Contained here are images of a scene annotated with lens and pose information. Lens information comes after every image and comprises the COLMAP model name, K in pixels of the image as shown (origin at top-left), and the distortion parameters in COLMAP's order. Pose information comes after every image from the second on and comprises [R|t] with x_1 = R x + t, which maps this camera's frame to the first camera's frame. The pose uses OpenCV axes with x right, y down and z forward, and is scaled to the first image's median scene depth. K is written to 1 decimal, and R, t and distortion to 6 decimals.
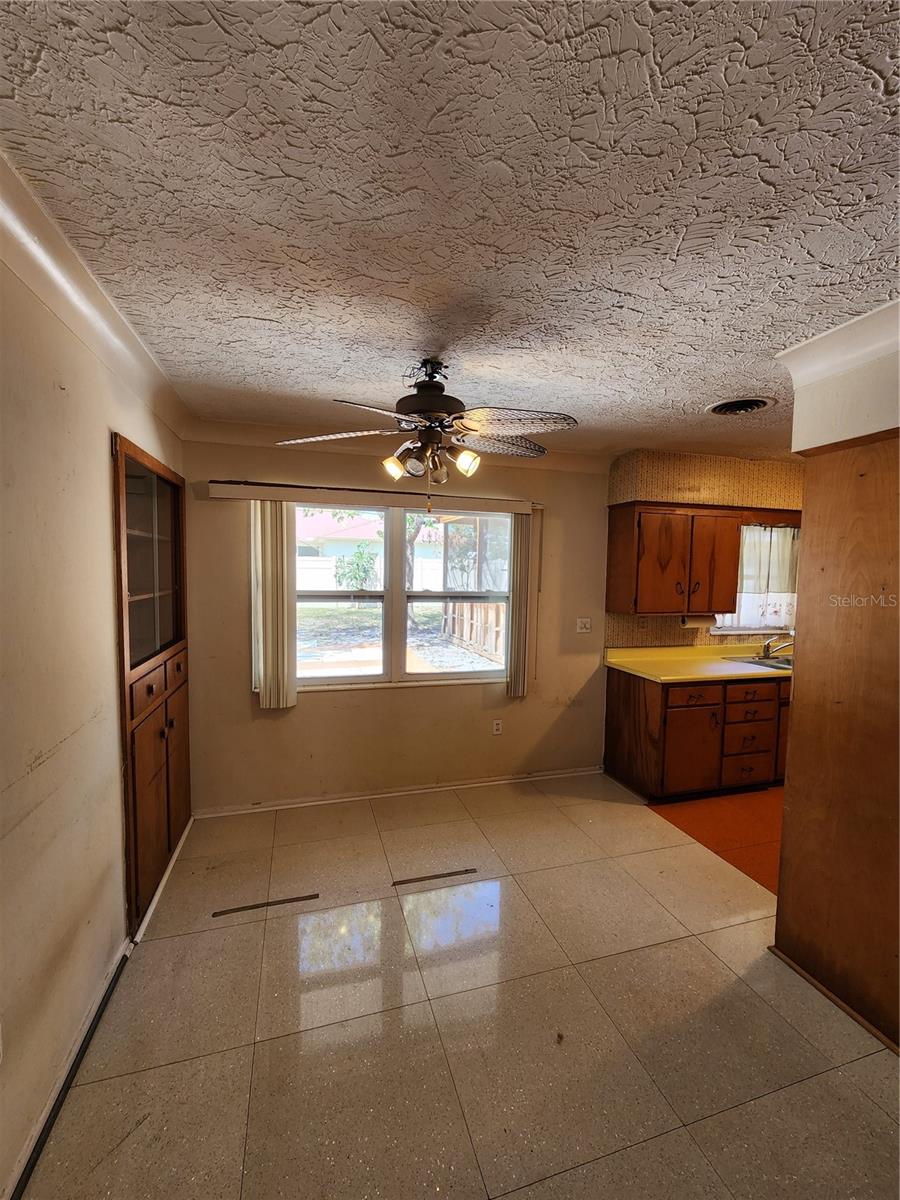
lens RADIAL K [[481.3, 0, 453.0], [0, 481.3, 603.6], [0, 0, 1]] dist [0.000290, -0.000559]
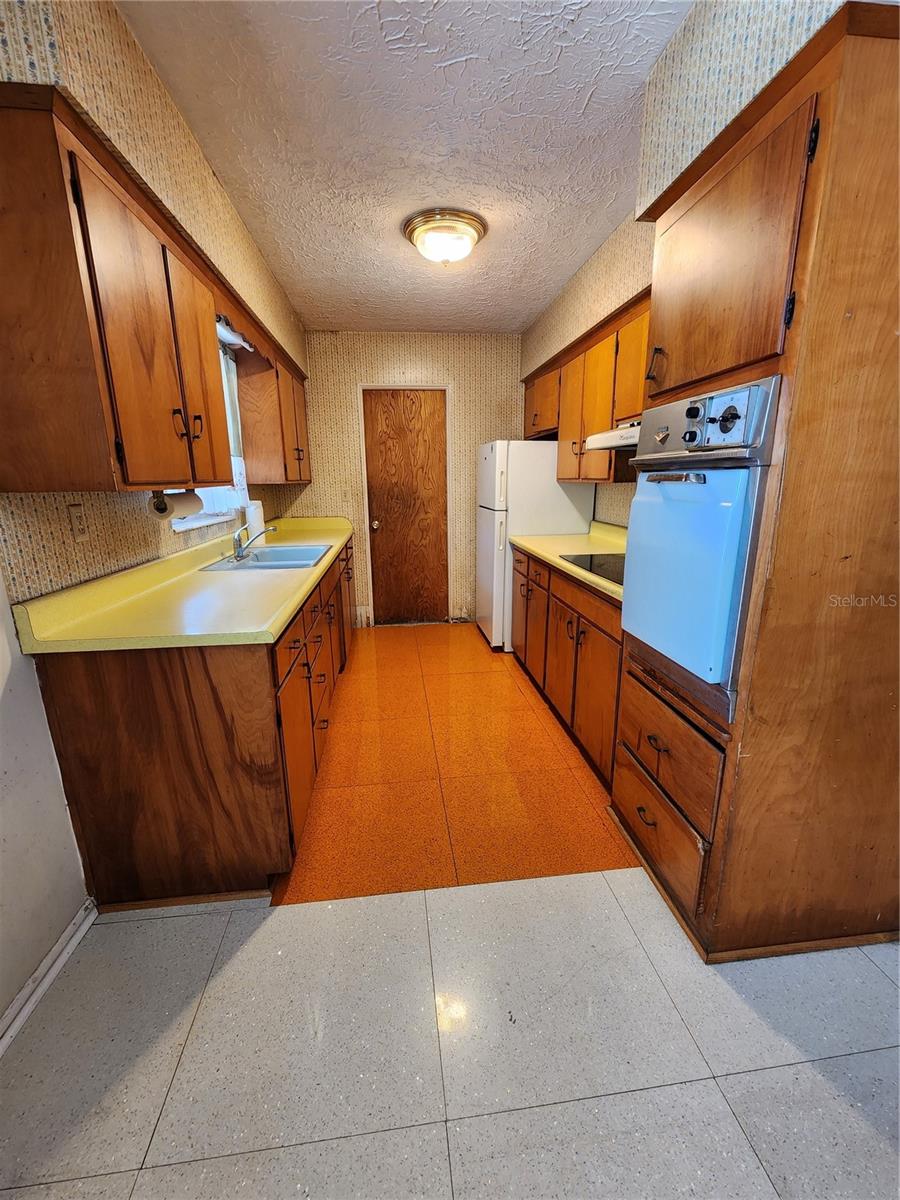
lens RADIAL K [[491.4, 0, 450.0], [0, 491.4, 600.0], [0, 0, 1]] dist [-0.001805, 0.000740]
pose [[0.178150, -0.258134, 0.949542, 0.056226], [0.080504, 0.965567, 0.247387, 0.032793], [-0.980705, 0.032370, 0.192797, 0.718293]]
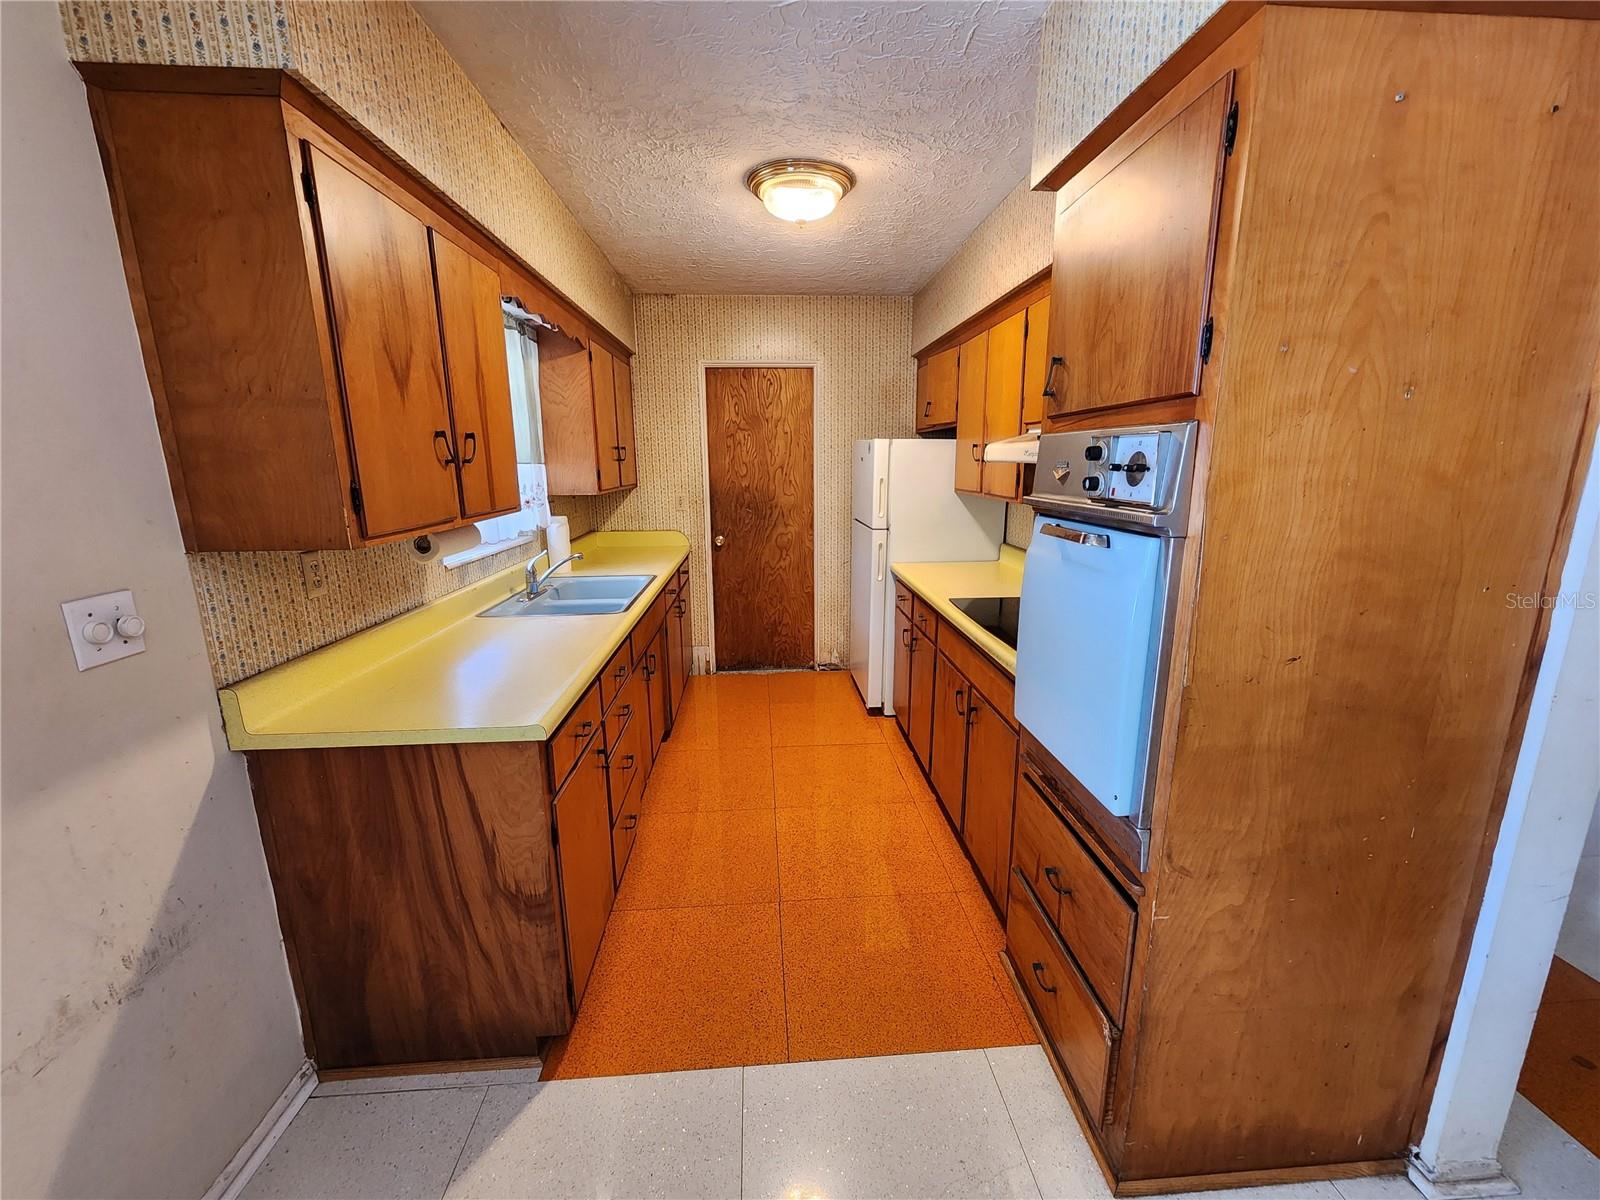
lens RADIAL K [[652.0, 0, 805.4], [0, 652.0, 603.0], [0, 0, 1]] dist [-0.001011, -0.000221]
pose [[0.220278, -0.227347, 0.948573, 0.068380], [0.075223, 0.973523, 0.215859, -0.006920], [-0.972532, 0.023805, 0.231547, 0.681487]]
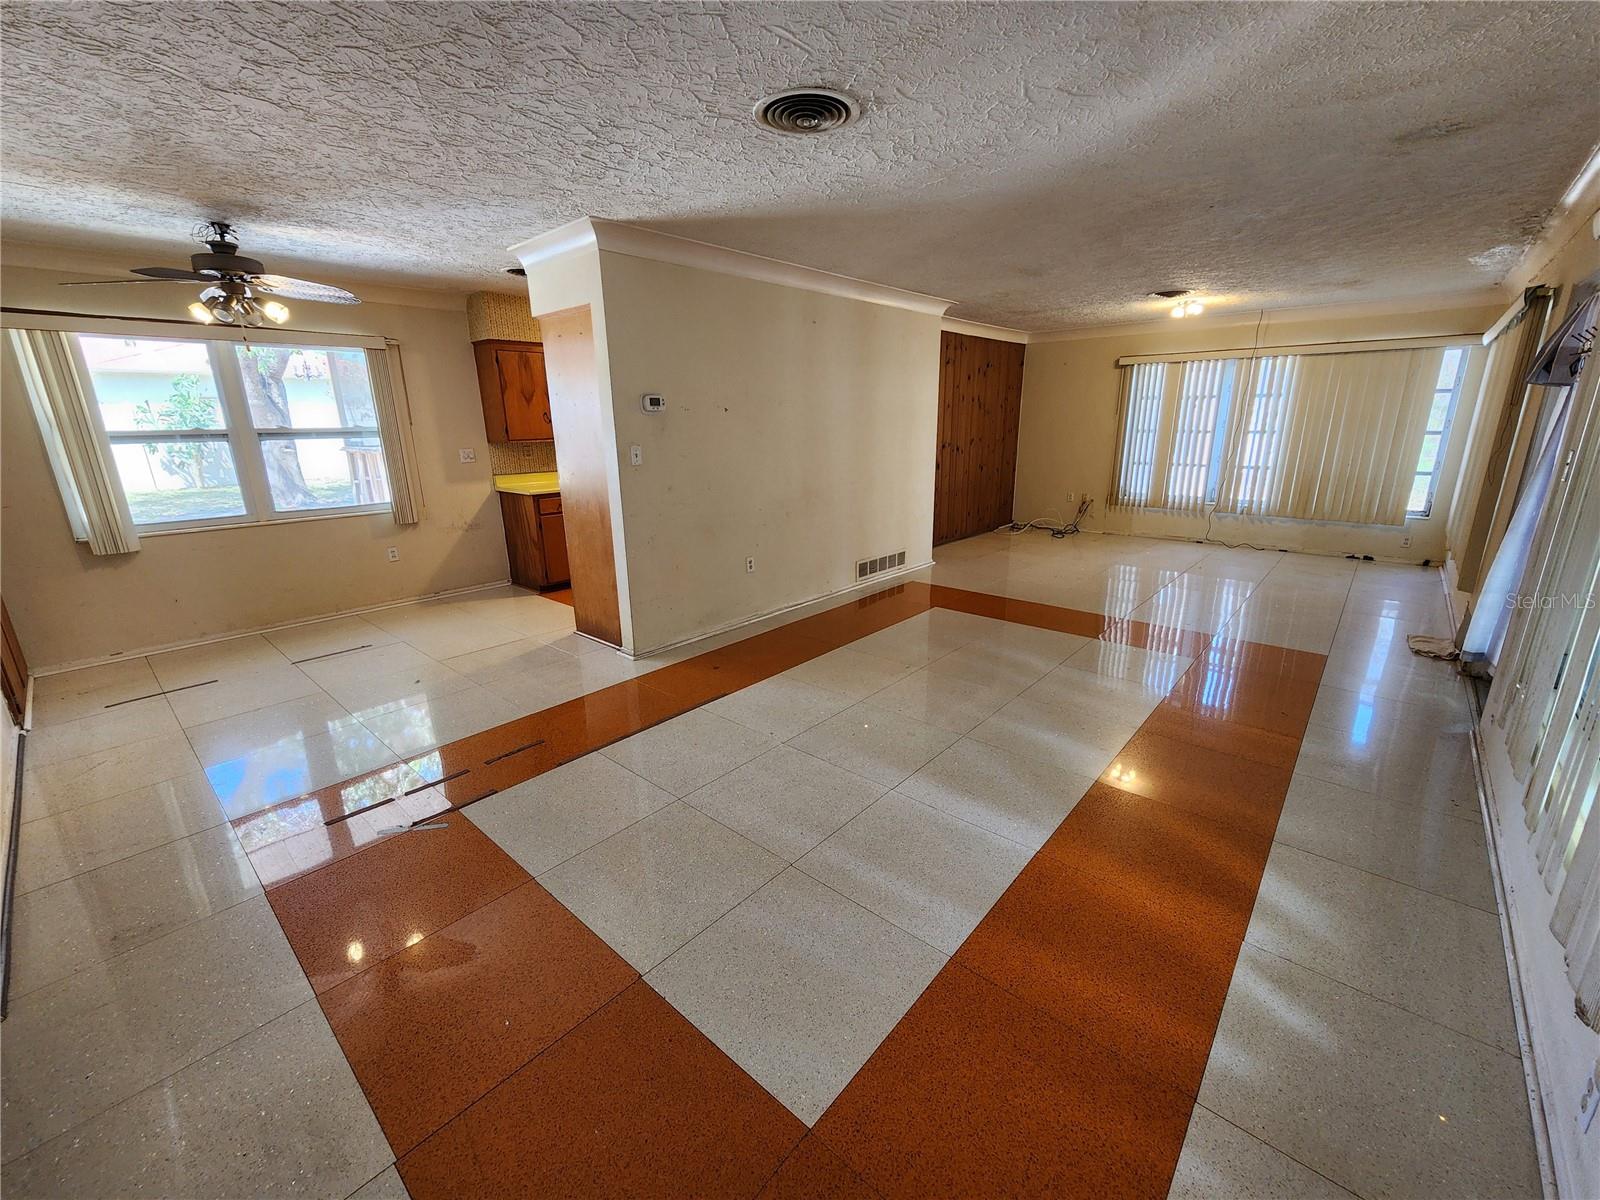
lens RADIAL K [[652.0, 0, 805.4], [0, 652.0, 603.0], [0, 0, 1]] dist [-0.001011, -0.000221]
pose [[0.851979, -0.170791, 0.494937, 0.146305], [0.065845, 0.972746, 0.222326, 0.102495], [-0.519419, -0.156828, 0.840005, -0.797199]]
